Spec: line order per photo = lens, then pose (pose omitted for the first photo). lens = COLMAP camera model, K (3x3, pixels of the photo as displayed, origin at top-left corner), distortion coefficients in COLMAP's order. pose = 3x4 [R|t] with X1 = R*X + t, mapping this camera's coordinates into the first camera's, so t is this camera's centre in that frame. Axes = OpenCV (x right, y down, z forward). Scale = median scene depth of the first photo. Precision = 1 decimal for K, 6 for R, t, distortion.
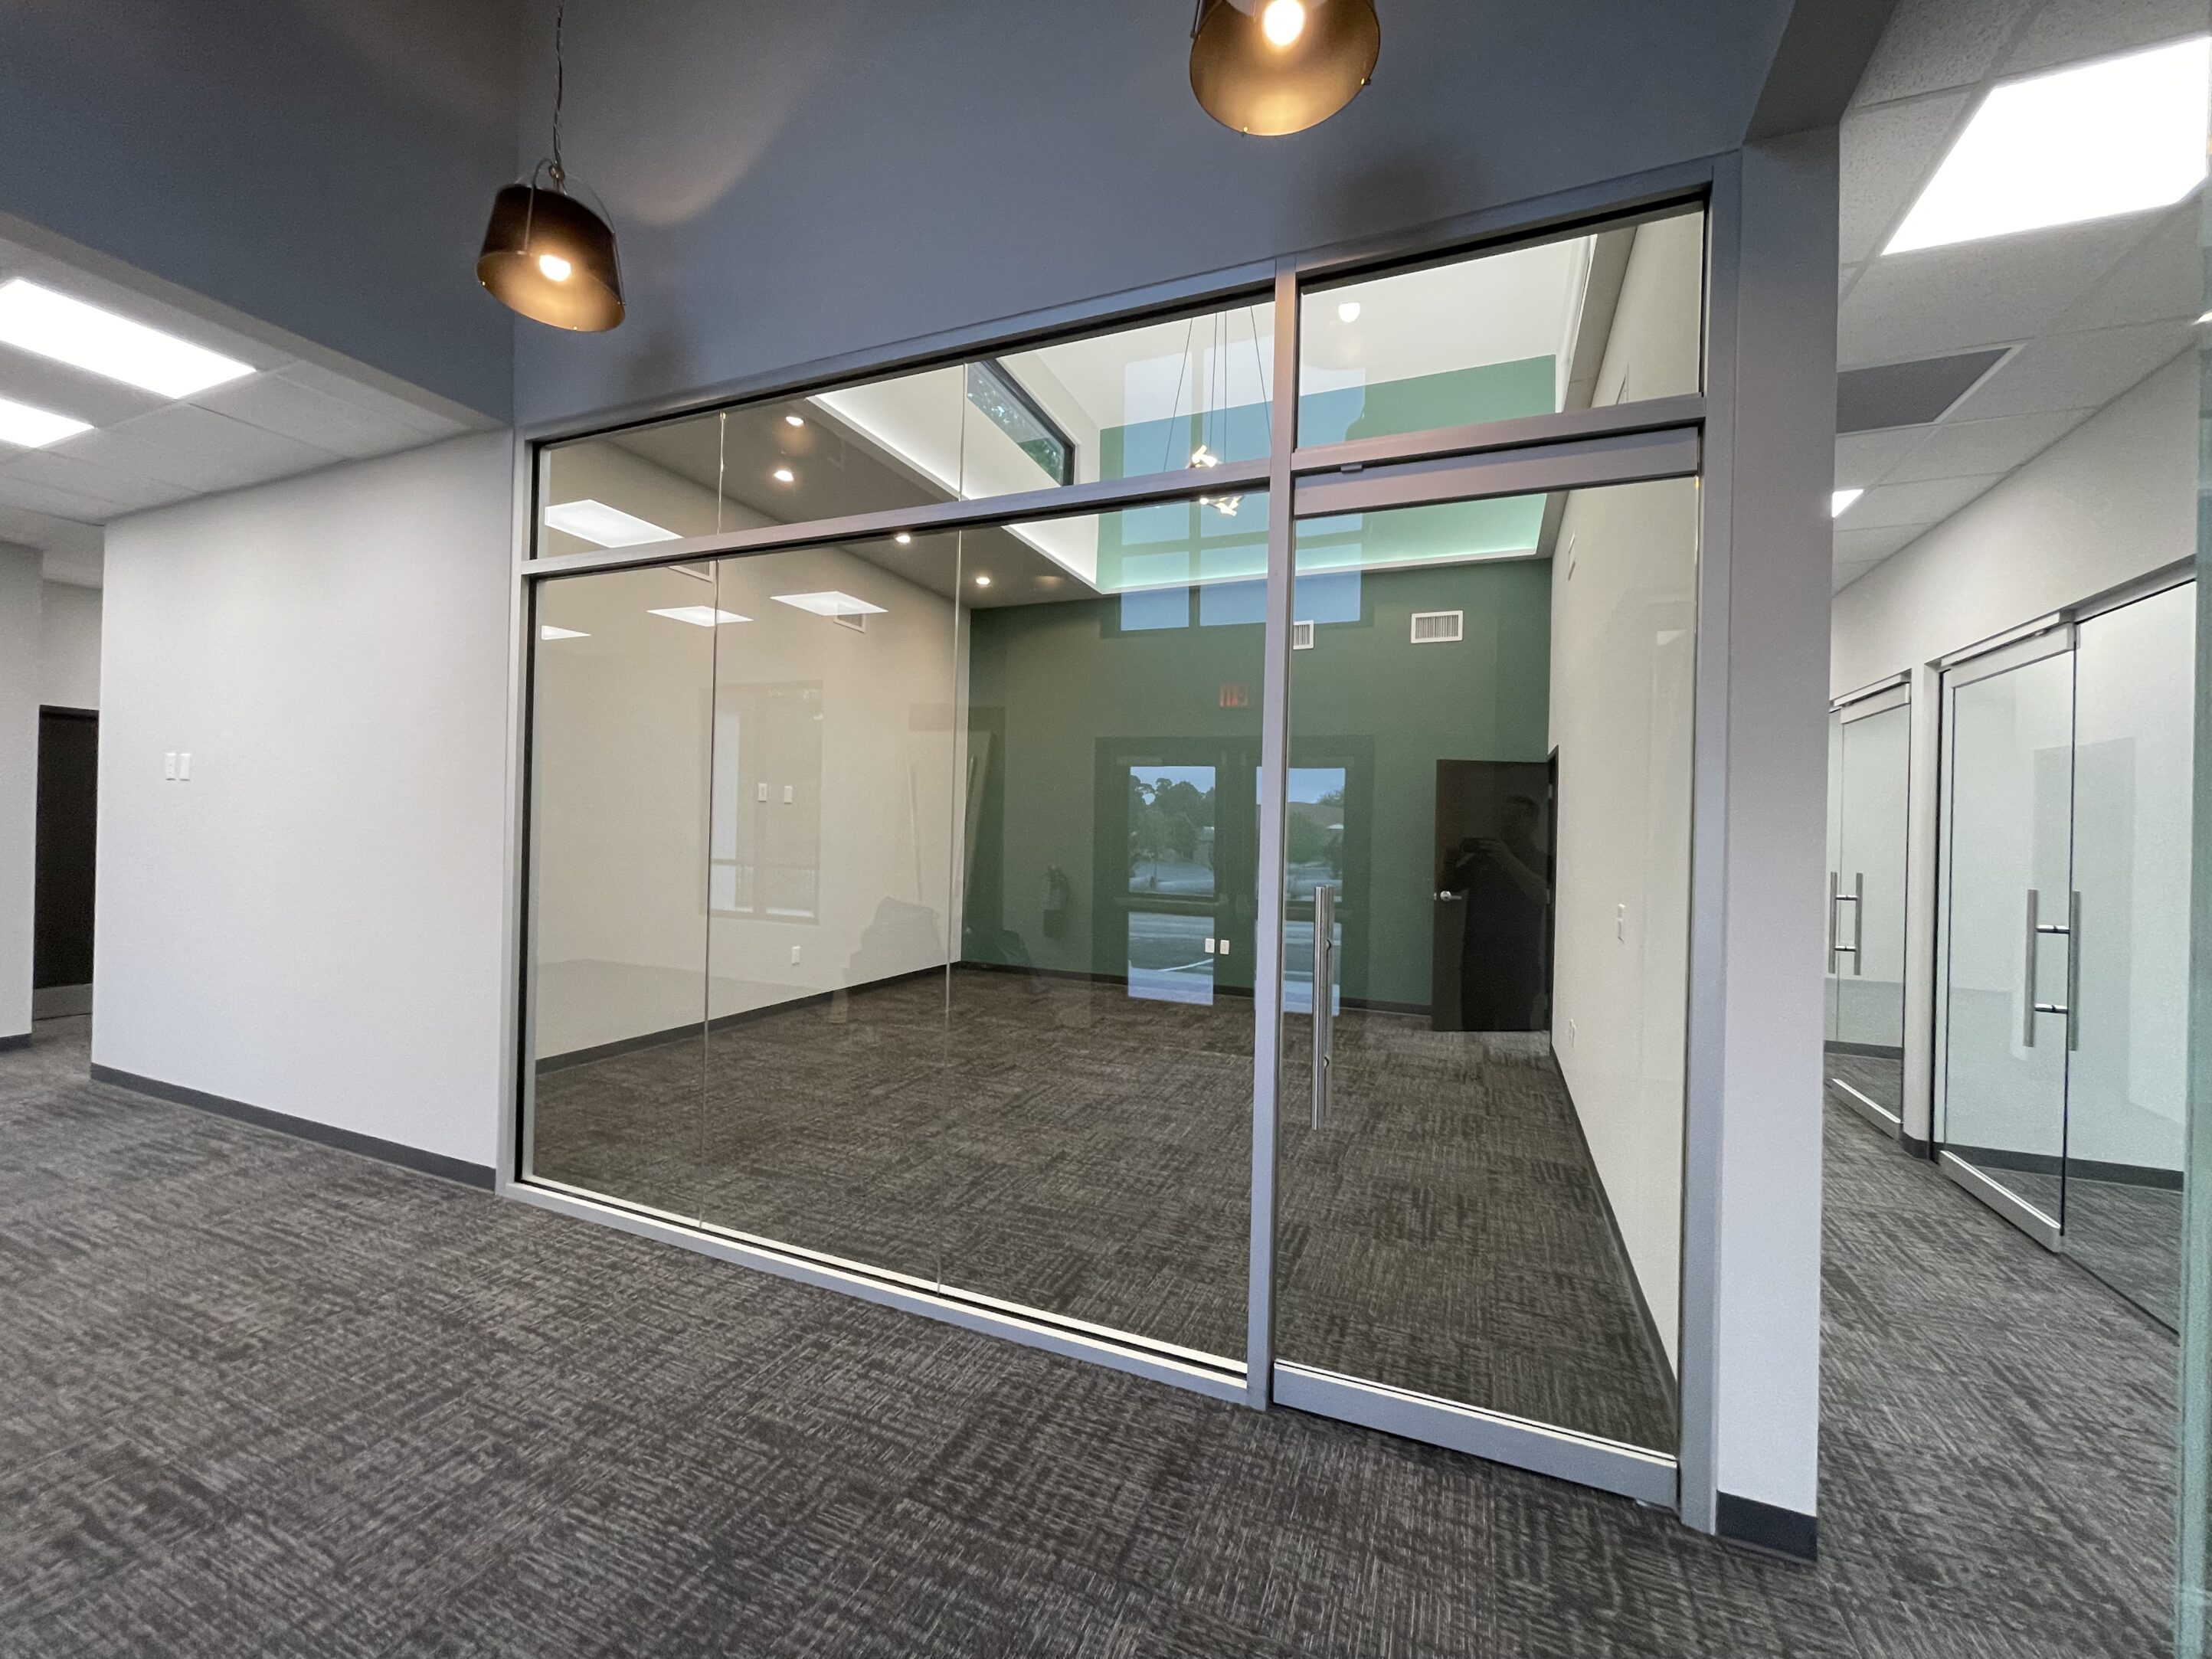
lens RADIAL K [[890.6, 0, 1088.1], [0, 890.6, 827.4], [0, 0, 1]] dist [0.004633, -0.000516]
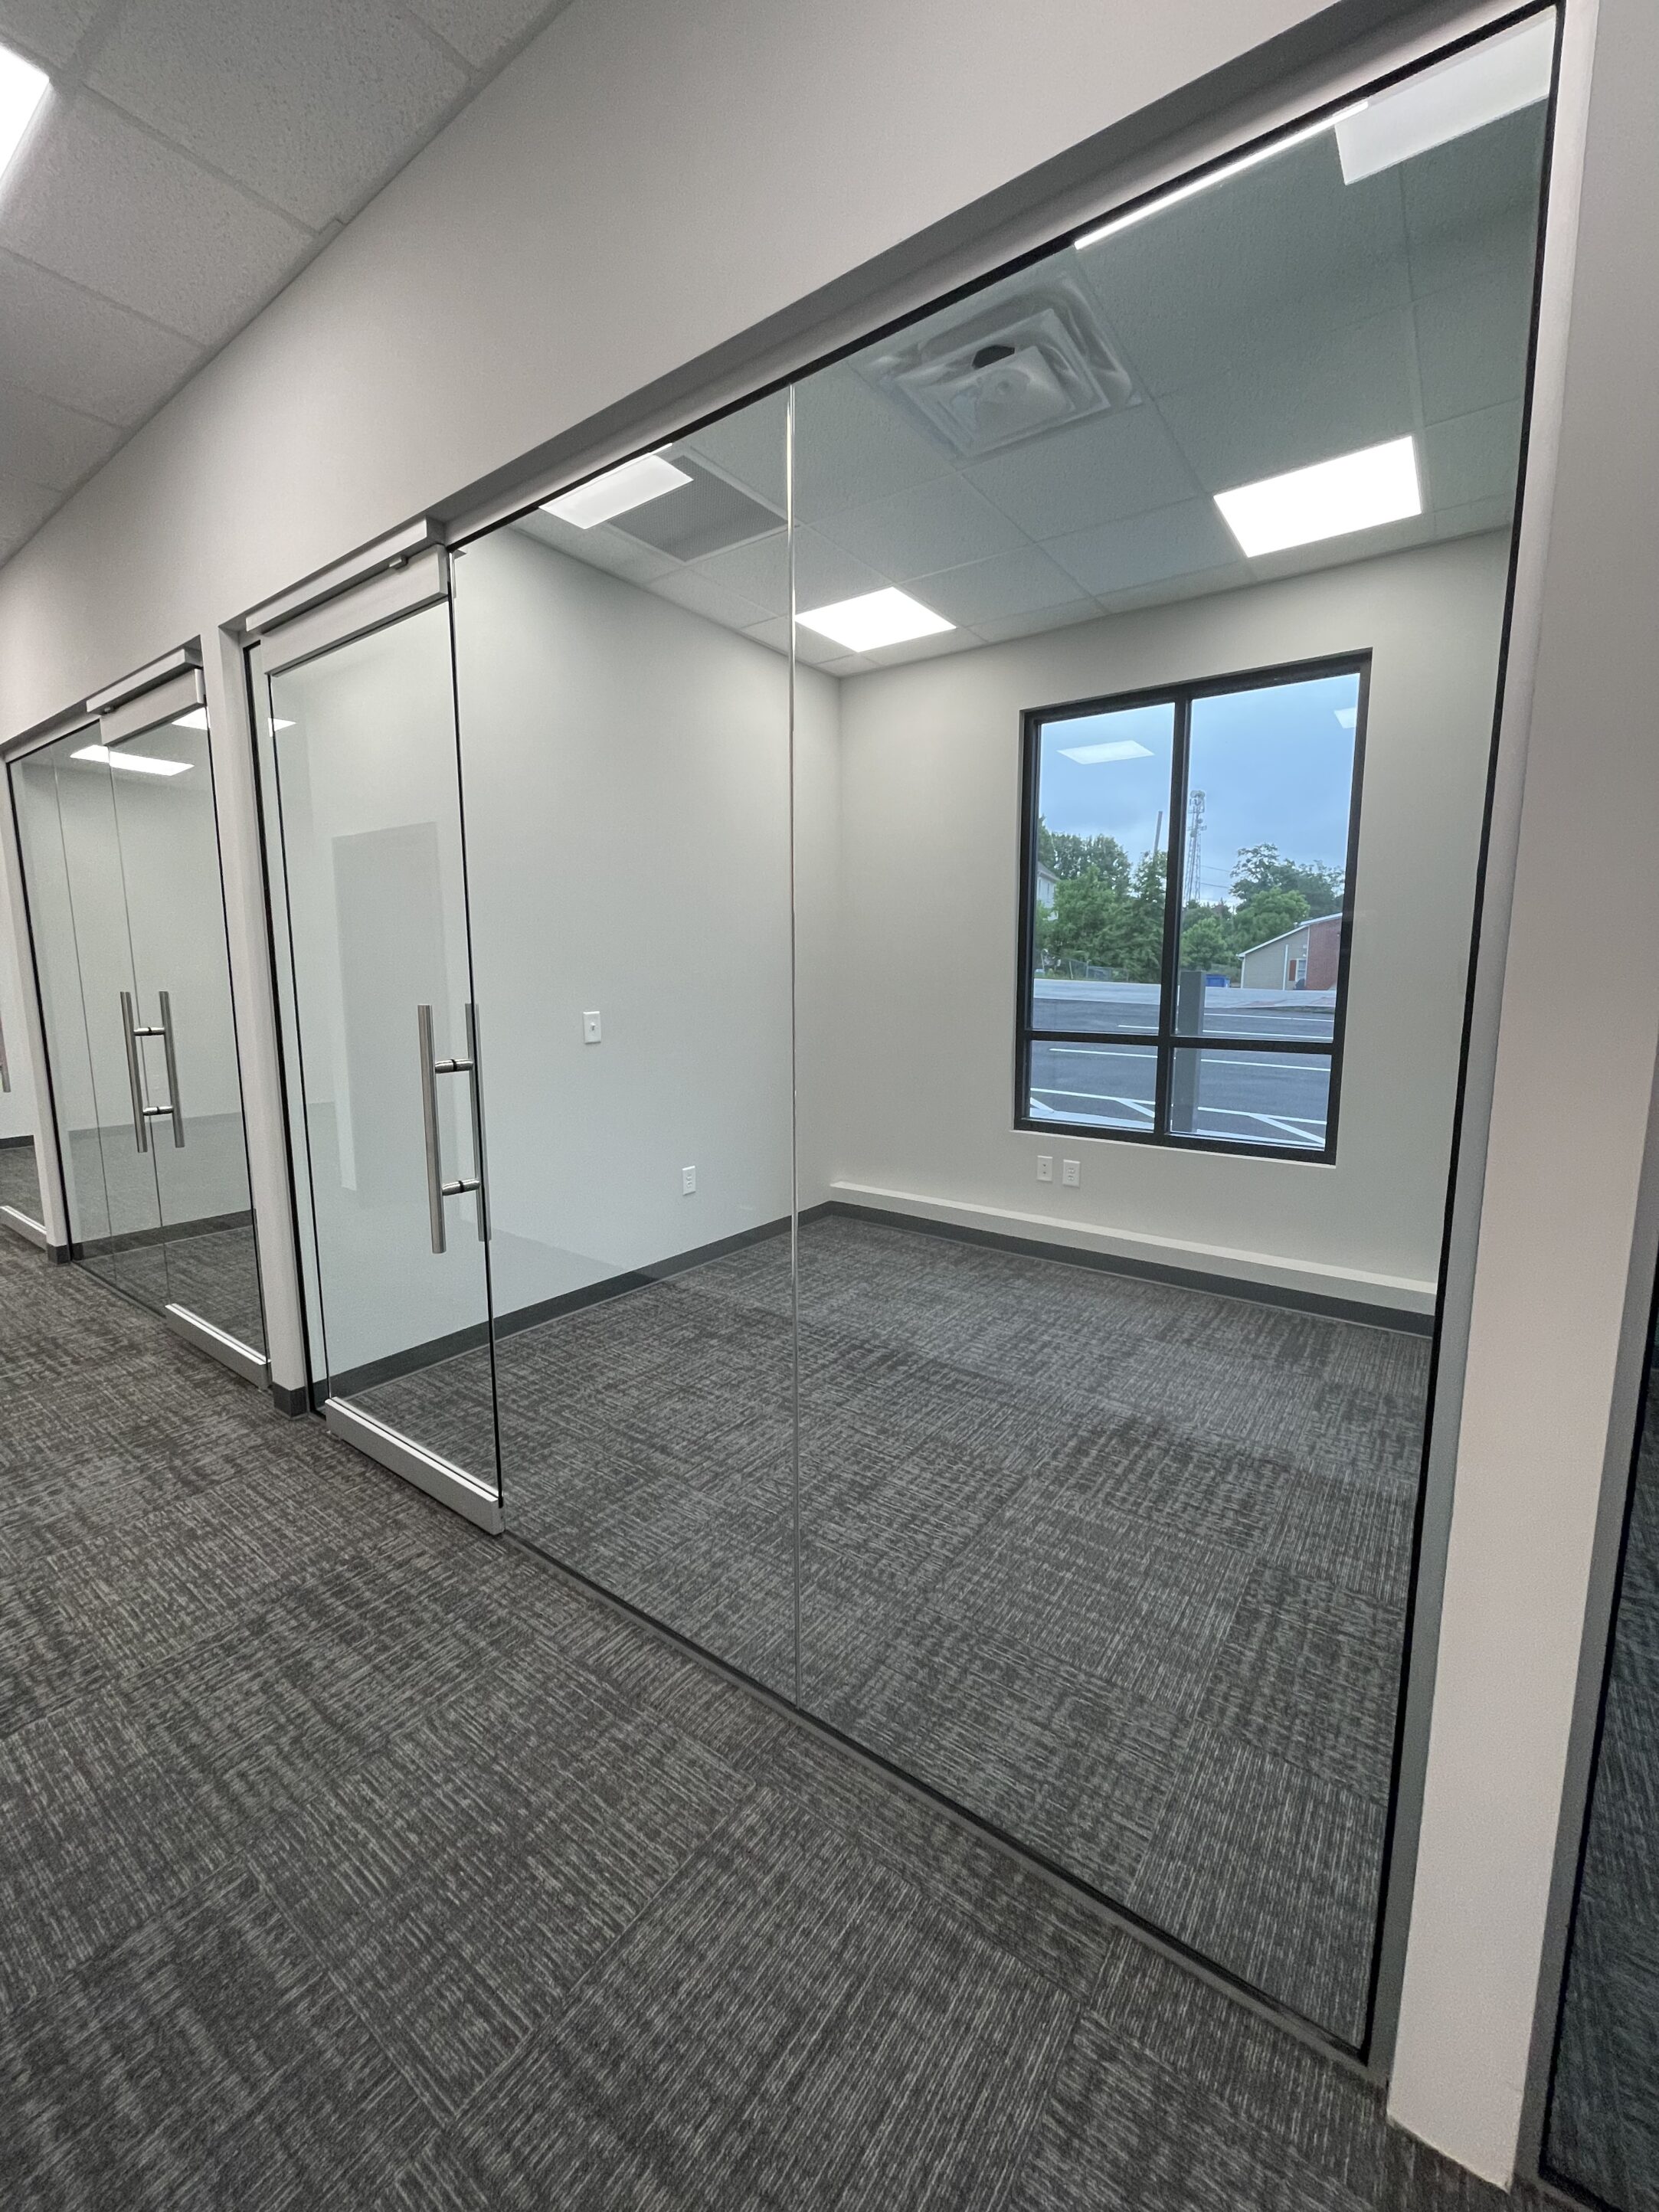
lens RADIAL K [[890.6, 0, 841.9], [0, 890.6, 1101.1], [0, 0, 1]] dist [0.004633, -0.000516]
pose [[0.213504, -0.163028, 0.963243, 1.161338], [-0.000045, 0.985976, 0.166885, 0.073441], [-0.976942, -0.035674, 0.210503, 1.329137]]
